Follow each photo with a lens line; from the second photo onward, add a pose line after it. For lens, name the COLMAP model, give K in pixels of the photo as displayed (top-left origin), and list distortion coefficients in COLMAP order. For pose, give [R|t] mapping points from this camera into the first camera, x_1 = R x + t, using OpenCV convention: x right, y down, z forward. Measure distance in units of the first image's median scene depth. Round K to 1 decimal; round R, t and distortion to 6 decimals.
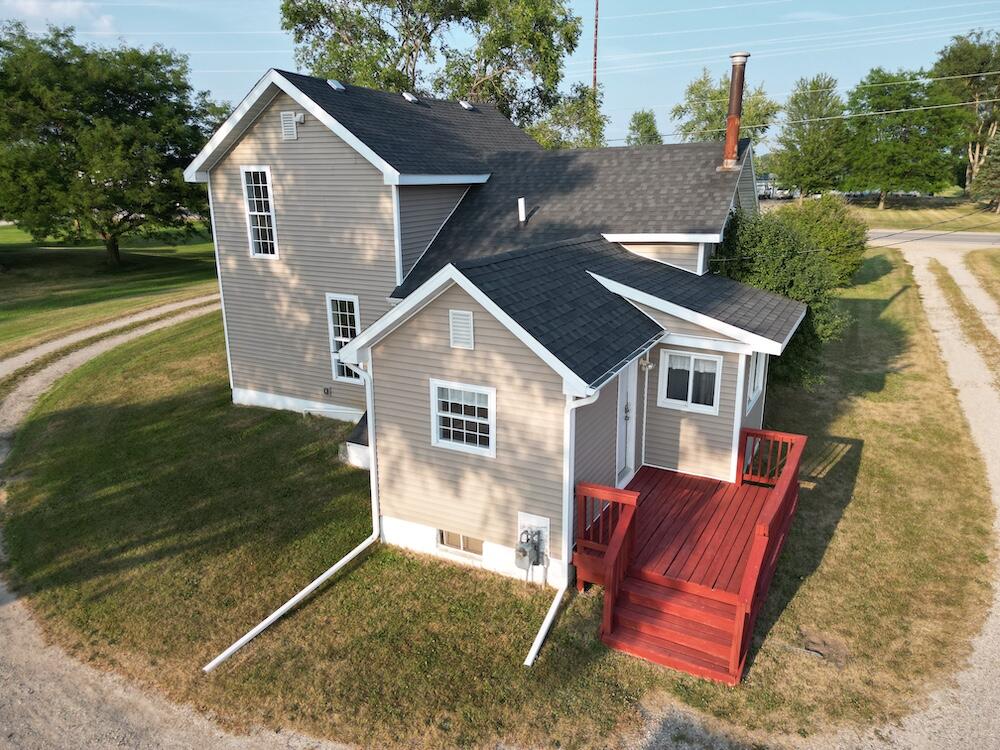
lens RADIAL K [[703.5, 0, 502.3], [0, 703.5, 377.0], [0, 0, 1]] dist [0.060594, -0.051314]
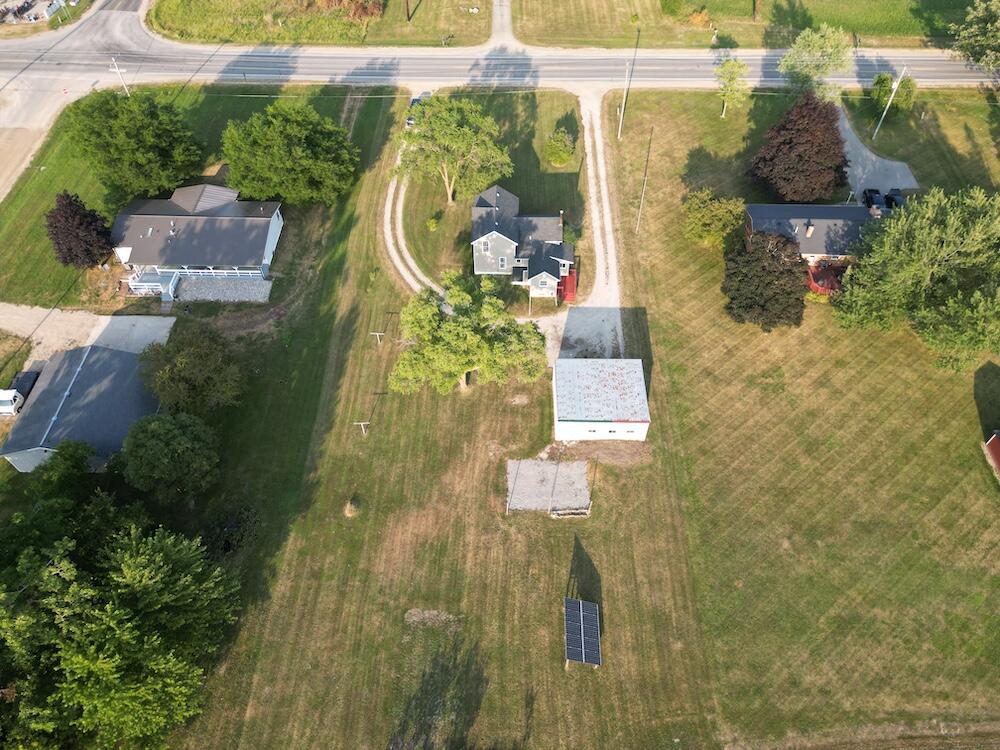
lens RADIAL K [[703.5, 0, 502.3], [0, 703.5, 377.0], [0, 0, 1]] dist [0.060594, -0.051314]
pose [[0.903082, -0.334719, 0.269083, -2.791331], [0.121634, 0.800239, 0.587217, -3.603167], [-0.411883, -0.497575, 0.763394, -5.194713]]
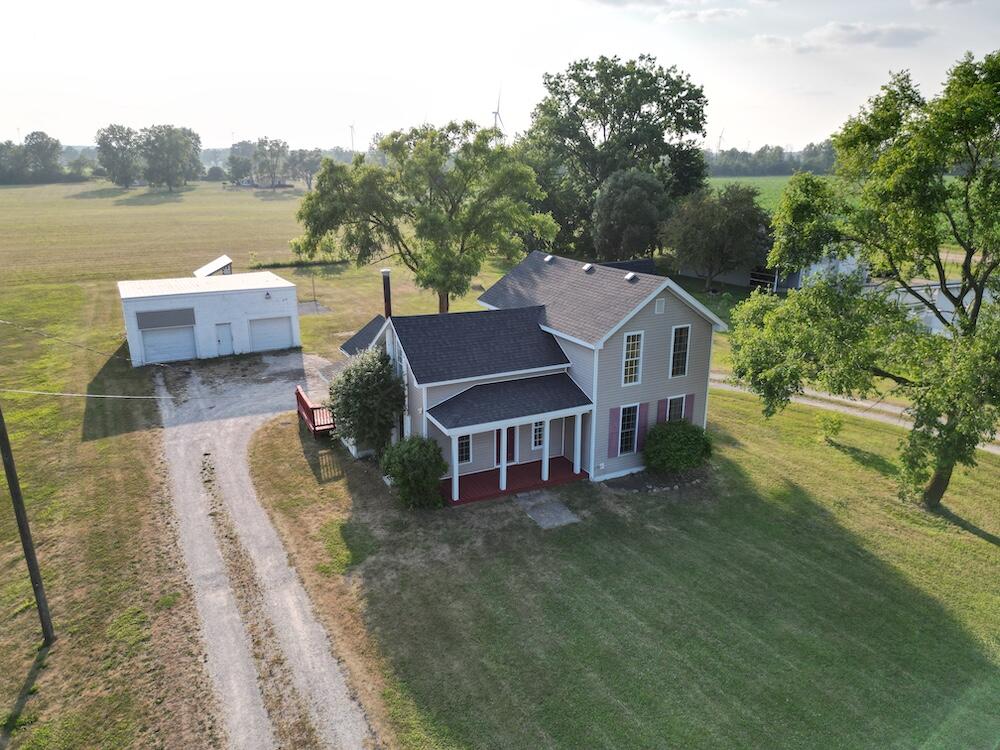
lens RADIAL K [[703.5, 0, 502.3], [0, 703.5, 377.0], [0, 0, 1]] dist [0.060594, -0.051314]
pose [[-0.578117, 0.245462, -0.778158, 1.925382], [-0.224418, 0.869065, 0.440865, -1.270567], [0.784486, 0.429504, -0.447335, 2.537249]]
